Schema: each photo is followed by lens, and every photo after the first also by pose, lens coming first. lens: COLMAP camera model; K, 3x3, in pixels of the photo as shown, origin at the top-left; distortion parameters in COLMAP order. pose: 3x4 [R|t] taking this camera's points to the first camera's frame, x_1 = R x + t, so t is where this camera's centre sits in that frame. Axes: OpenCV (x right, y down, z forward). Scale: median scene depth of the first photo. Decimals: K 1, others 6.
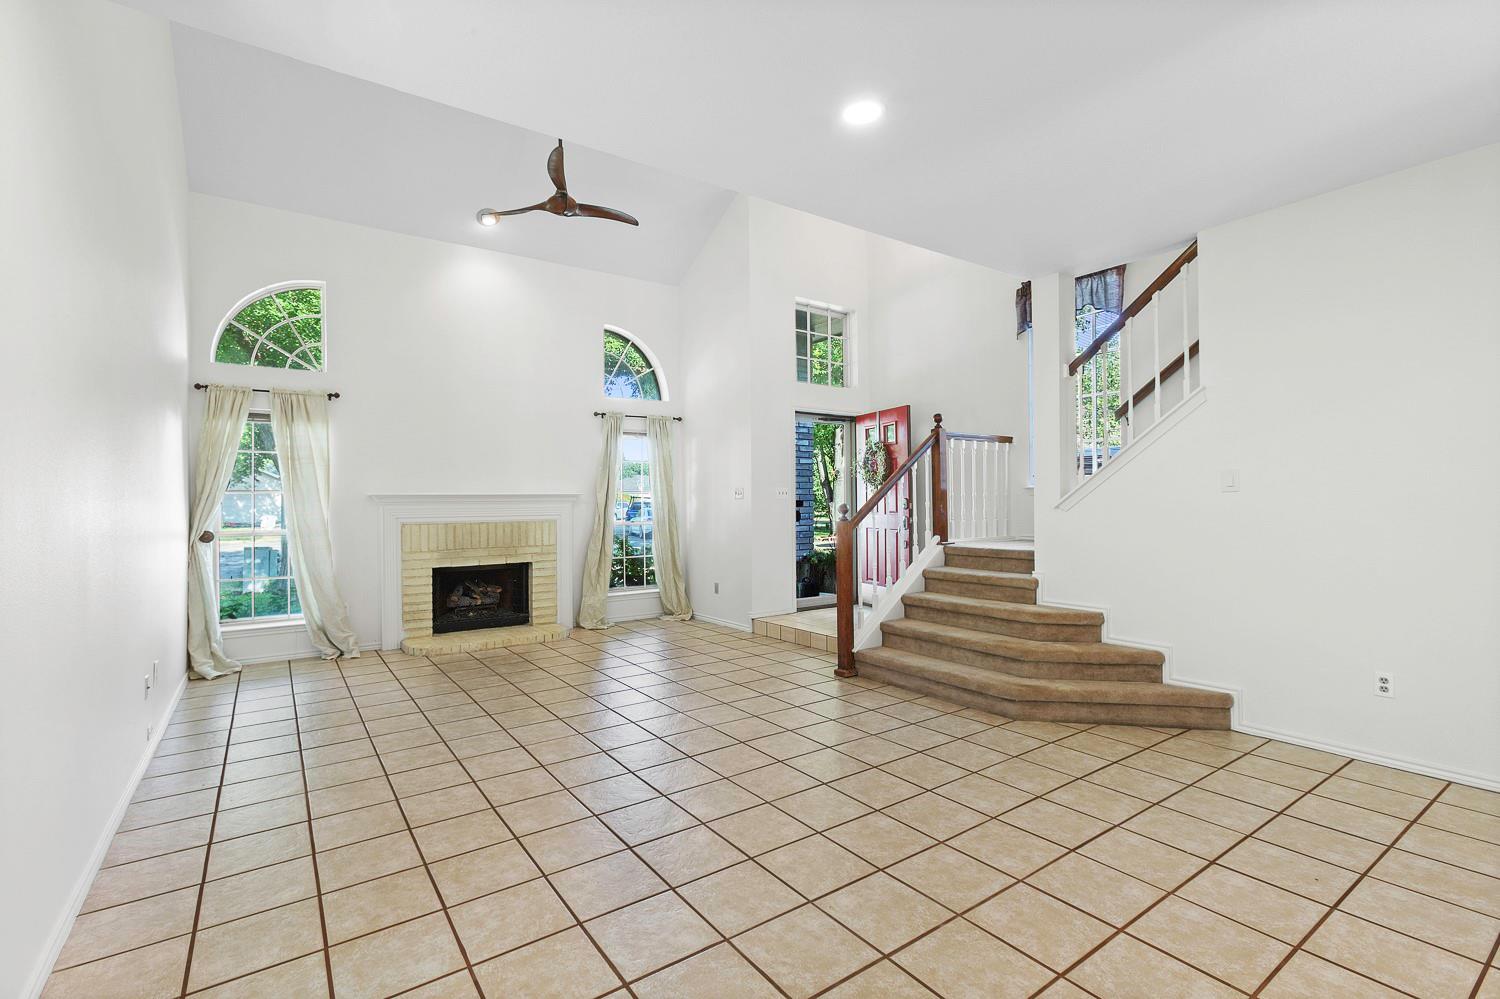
lens RADIAL K [[667.2, 0, 750.0], [0, 667.2, 499.5], [0, 0, 1]] dist [-0.002074, -0.000044]
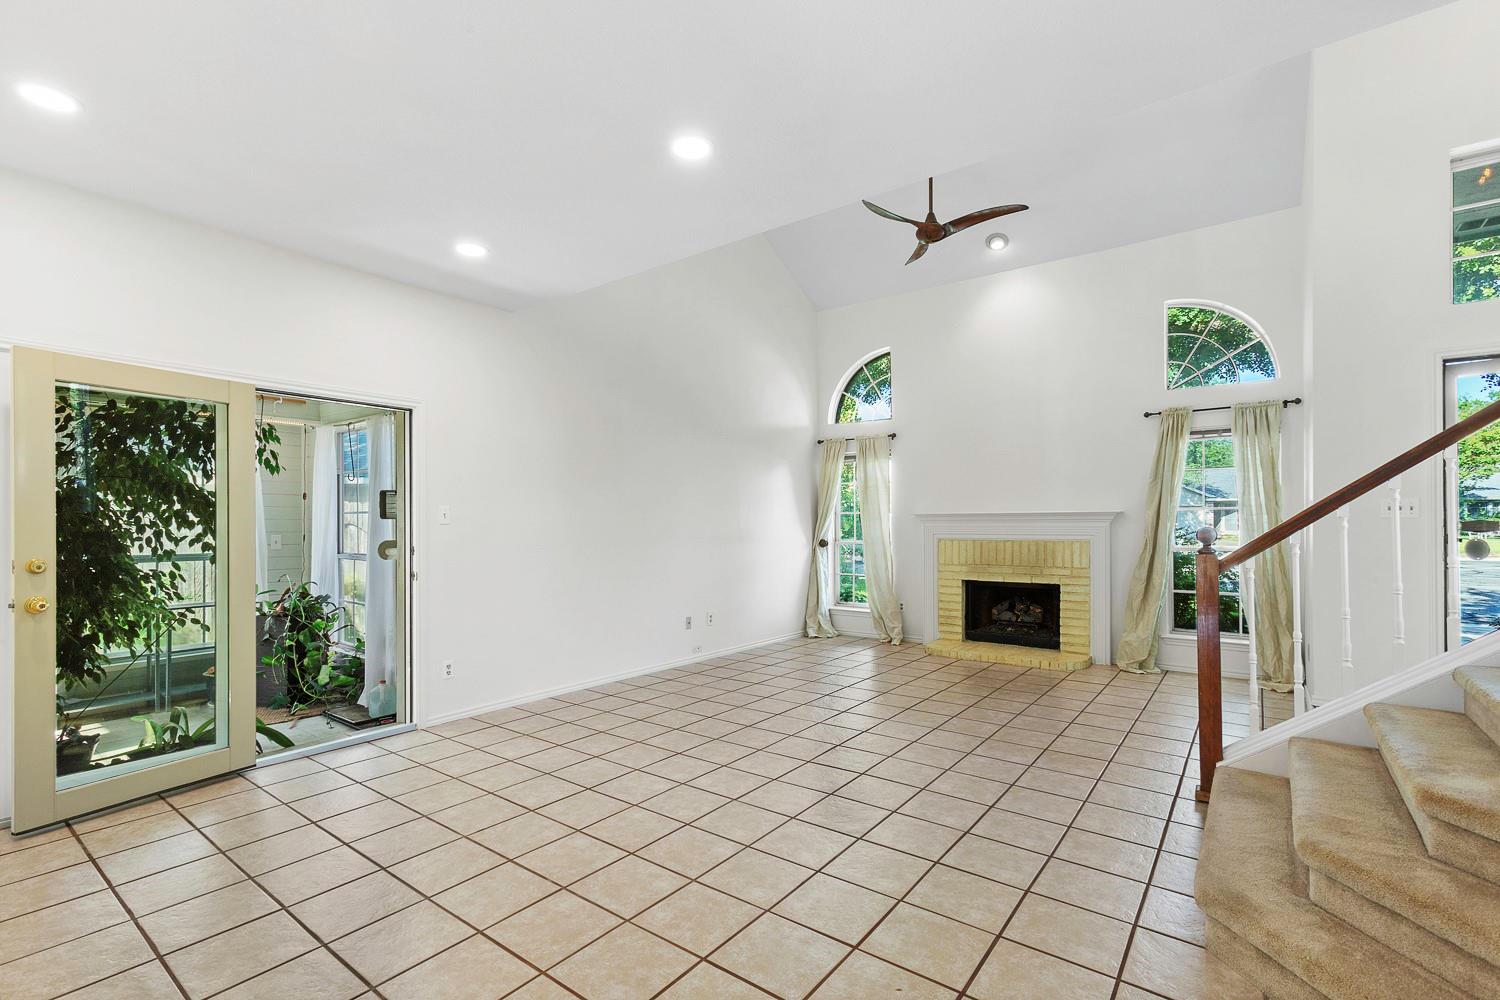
lens RADIAL K [[680.1, 0, 736.8], [0, 680.1, 515.0], [0, 0, 1]] dist [-0.004732, 0.000023]
pose [[0.309649, -0.004946, -0.950838, 0.471405], [0.001152, 0.999988, -0.004826, 0.000495], [0.950850, 0.000400, 0.309651, 0.291983]]
